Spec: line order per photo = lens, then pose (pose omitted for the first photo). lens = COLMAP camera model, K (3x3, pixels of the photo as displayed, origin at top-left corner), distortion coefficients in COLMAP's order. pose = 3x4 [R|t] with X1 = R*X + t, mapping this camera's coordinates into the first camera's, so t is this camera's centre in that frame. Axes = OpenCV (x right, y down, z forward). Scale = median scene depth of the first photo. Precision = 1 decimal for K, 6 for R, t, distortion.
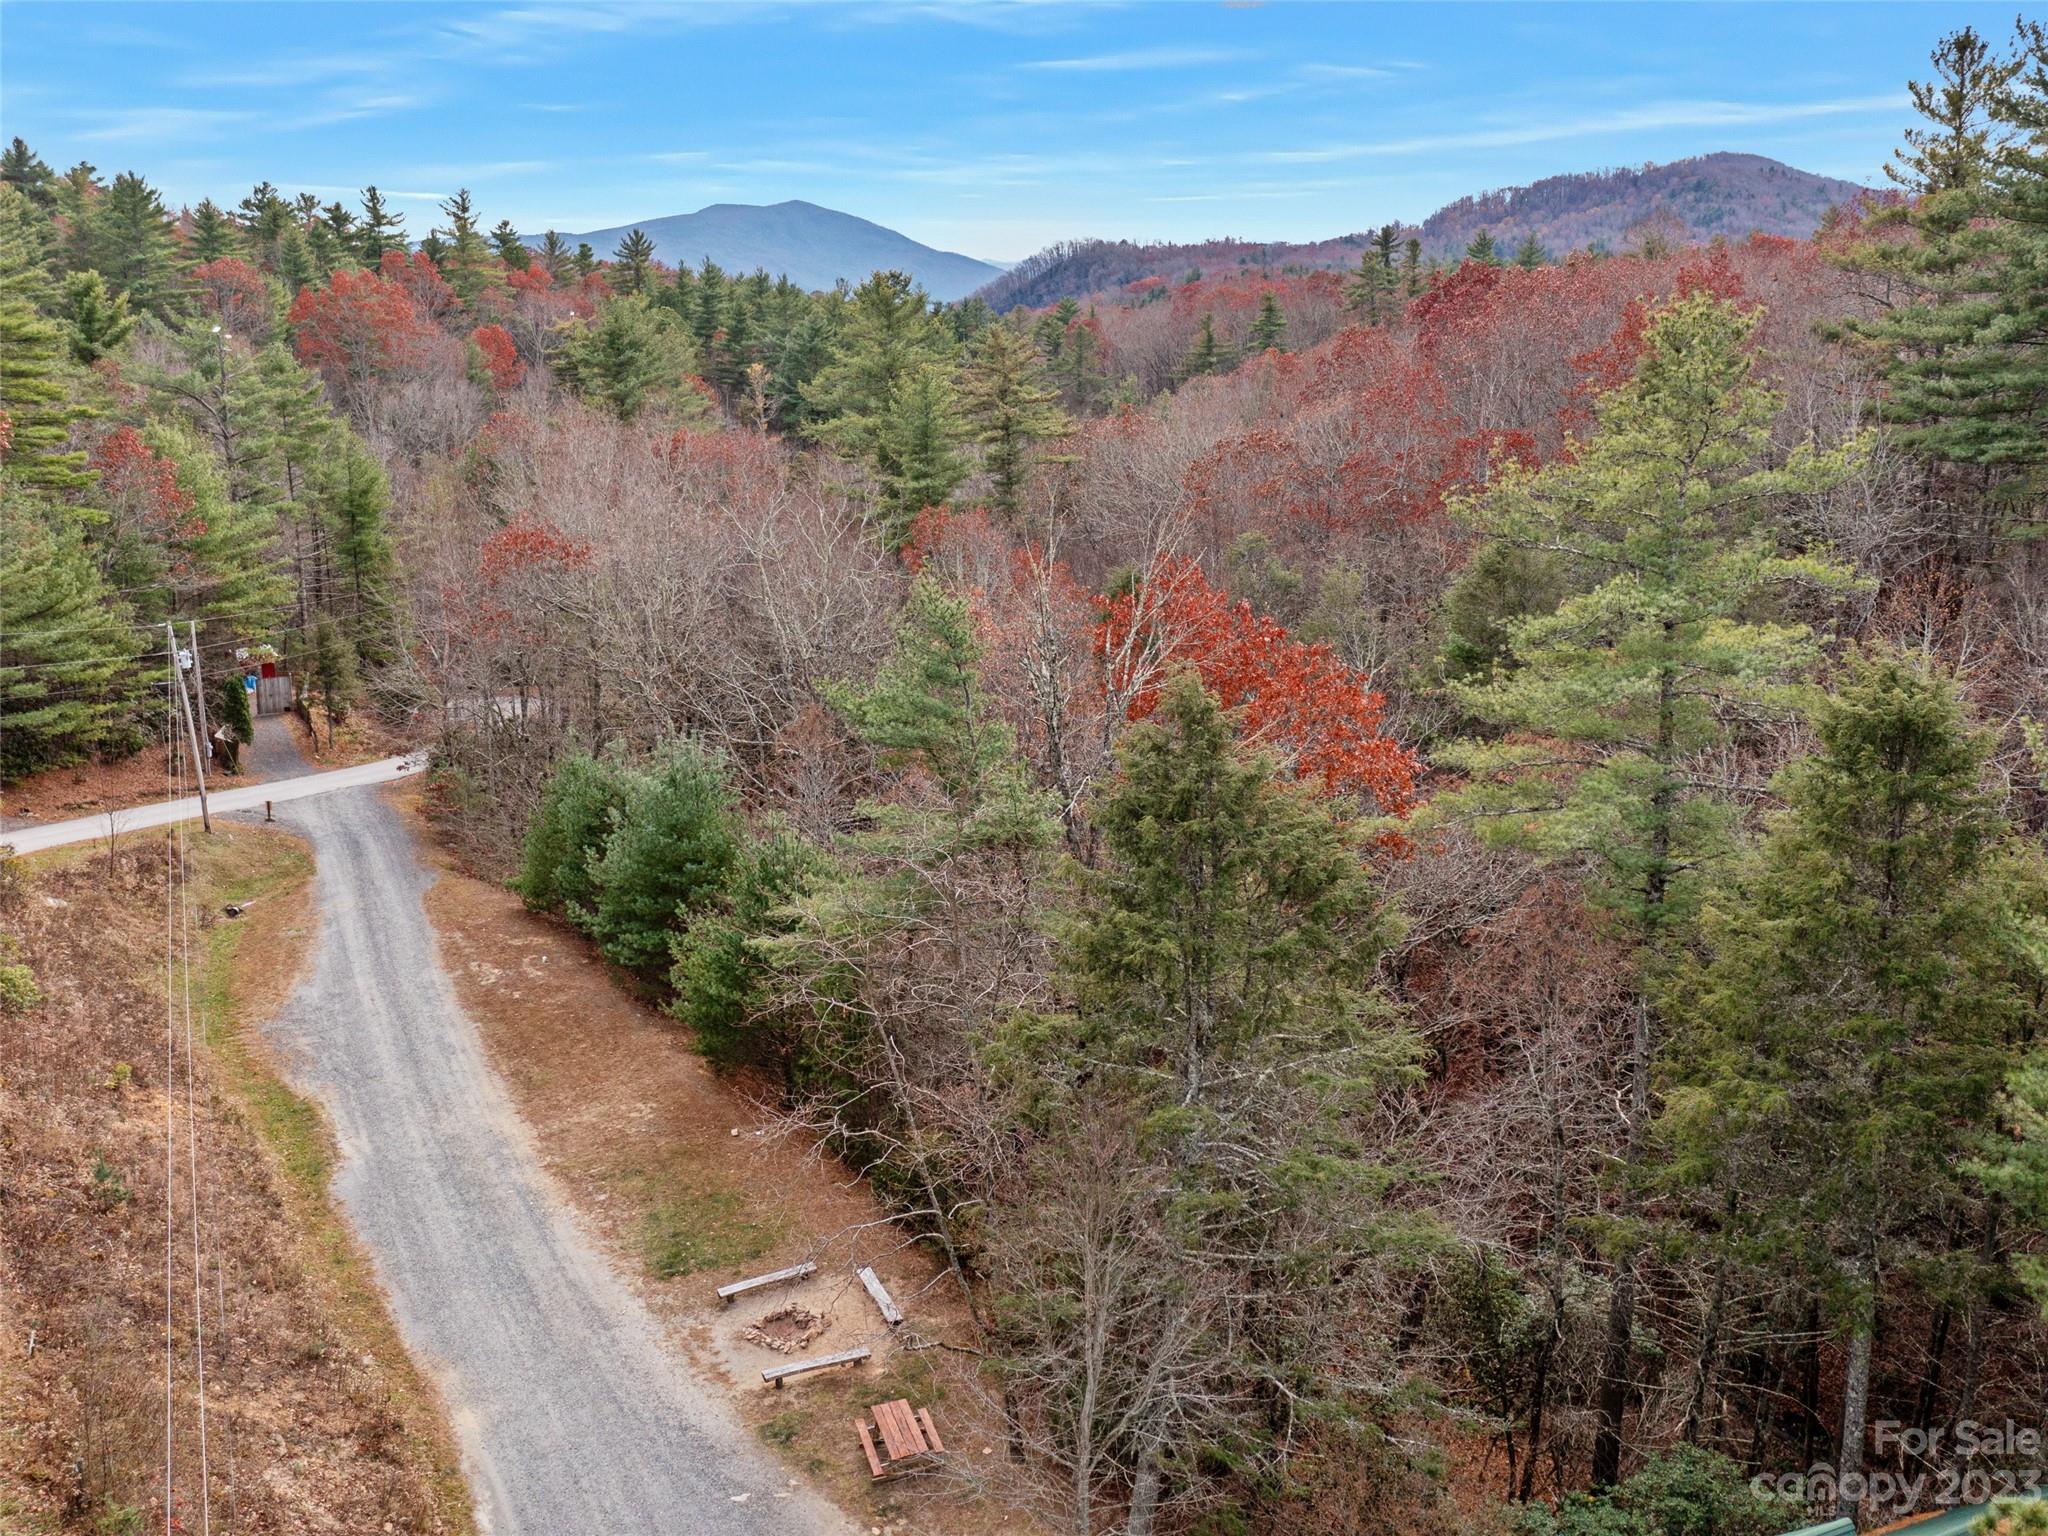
lens RADIAL K [[1822.3, 0, 1024.0], [0, 1822.3, 768.0], [0, 0, 1]] dist [-0.010852, -0.003701]
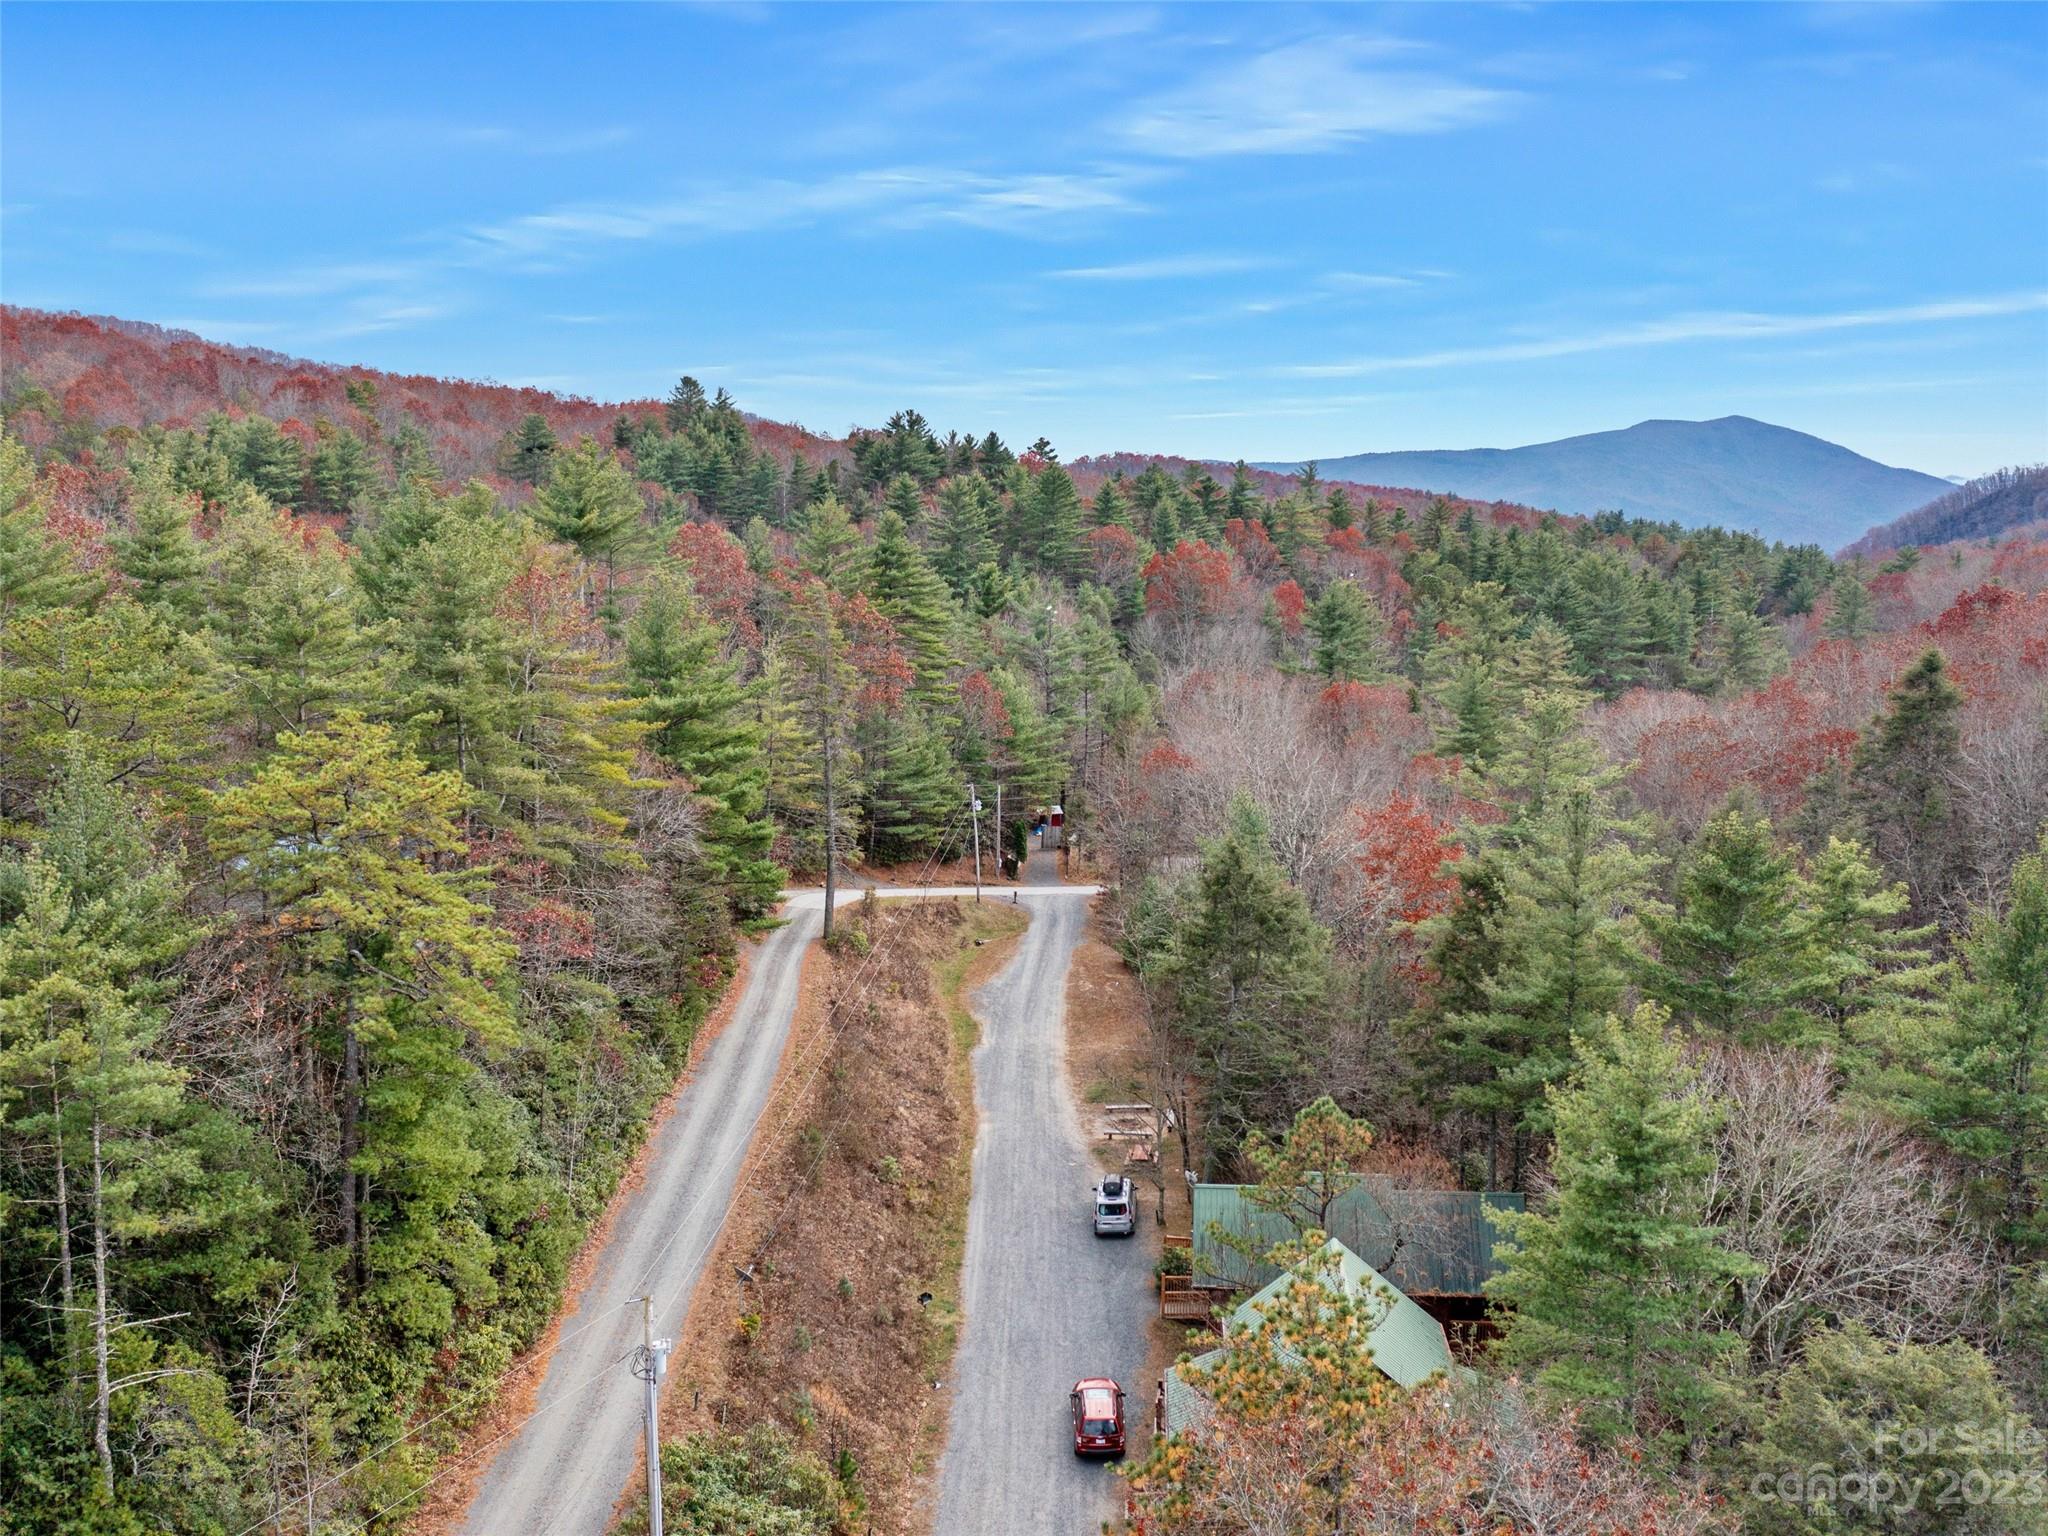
lens RADIAL K [[1822.3, 0, 1024.0], [0, 1822.3, 768.0], [0, 0, 1]] dist [-0.010852, -0.003701]
pose [[0.882933, 0.079371, -0.462741, 0.364840], [-0.130379, 0.988291, -0.079255, 0.036205], [0.451032, 0.130308, 0.882944, -0.516812]]
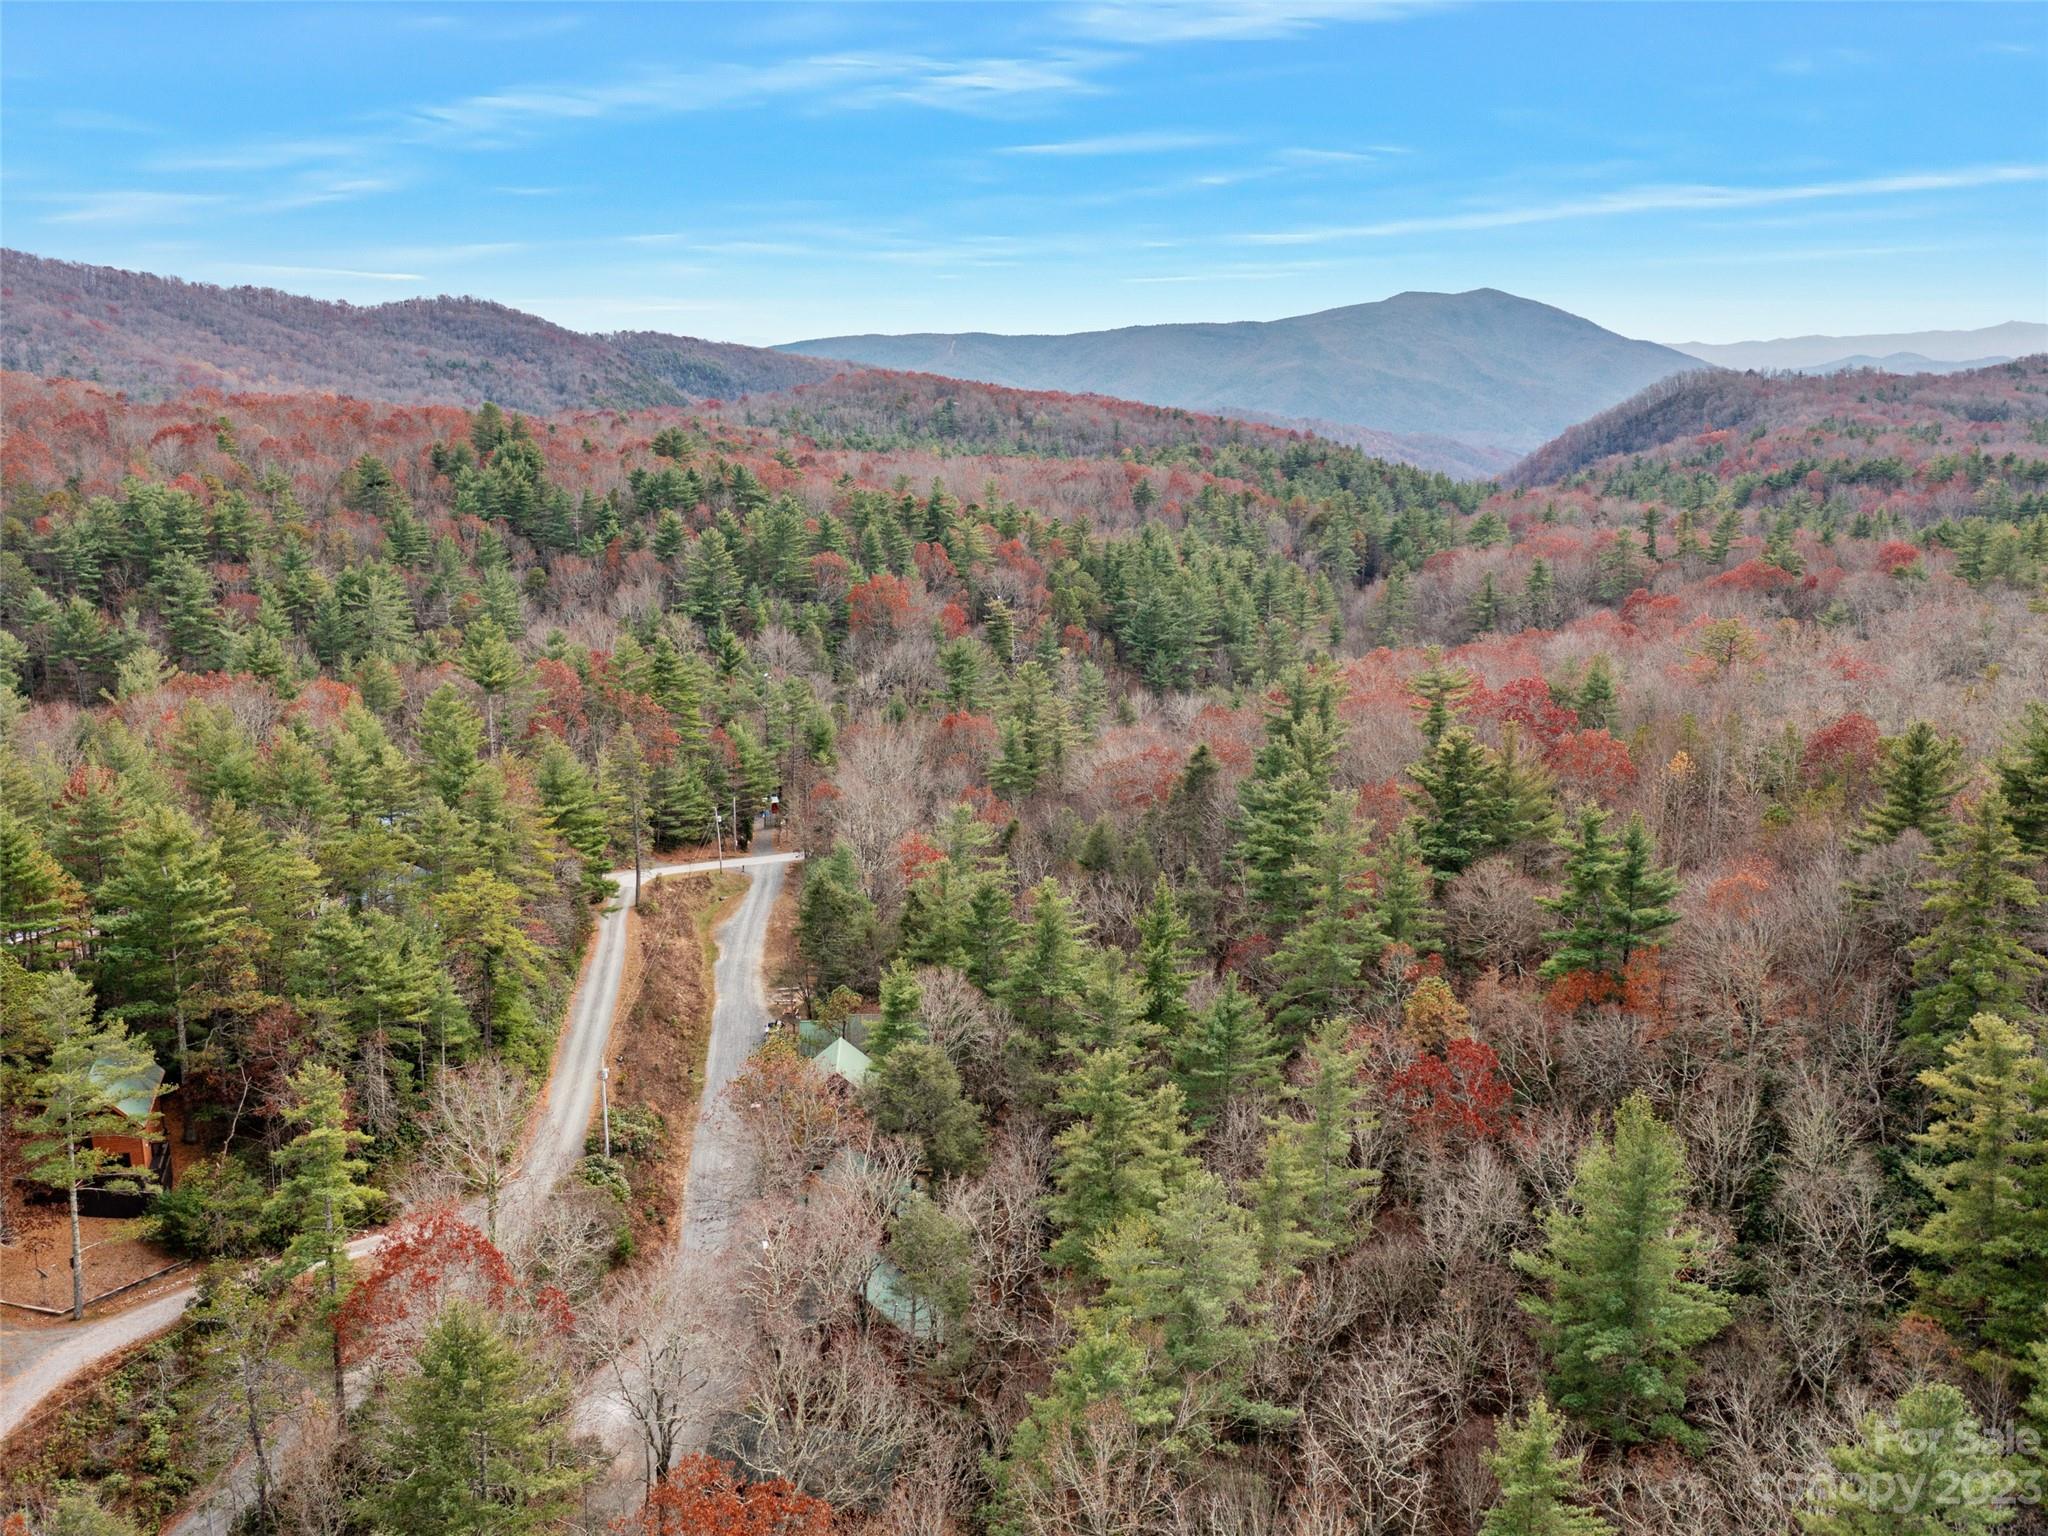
lens RADIAL K [[1822.3, 0, 1024.0], [0, 1822.3, 768.0], [0, 0, 1]] dist [-0.010852, -0.003701]
pose [[0.933636, 0.091202, -0.346419, 0.985566], [-0.105186, 0.994215, -0.021739, -0.117546], [0.342432, 0.056735, 0.937828, -1.578038]]
